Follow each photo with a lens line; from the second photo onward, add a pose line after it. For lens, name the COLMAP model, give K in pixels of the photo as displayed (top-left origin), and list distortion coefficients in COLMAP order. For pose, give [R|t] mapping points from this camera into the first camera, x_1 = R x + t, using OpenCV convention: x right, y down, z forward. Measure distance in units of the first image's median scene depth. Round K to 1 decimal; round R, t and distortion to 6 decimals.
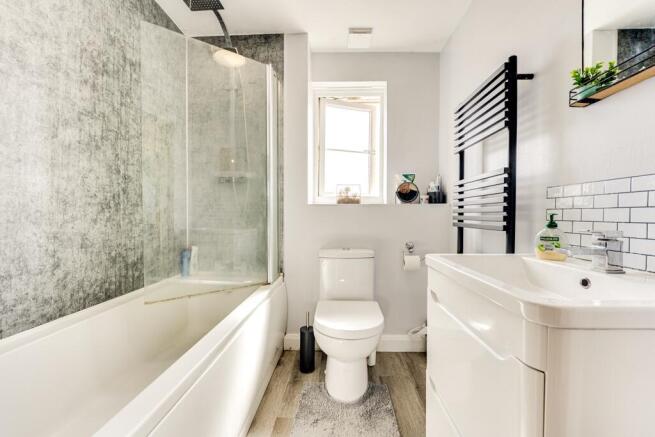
lens RADIAL K [[268.4, 0, 335.2], [0, 268.4, 222.8], [0, 0, 1]] dist [-0.015177, 0.000413]
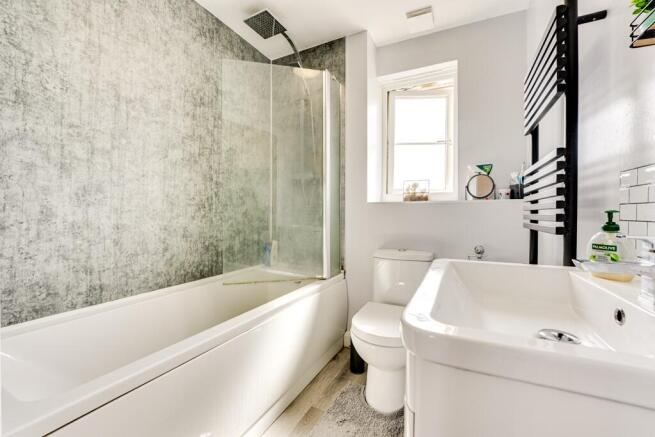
lens RADIAL K [[274.4, 0, 327.5], [0, 274.4, 218.5], [0, 0, 1]] dist [-0.032905, 0.009690]
pose [[0.908116, 0.008493, -0.418632, 0.238452], [-0.013448, 0.999870, -0.008887, 0.000824], [0.418502, 0.013700, 0.908113, 0.041099]]
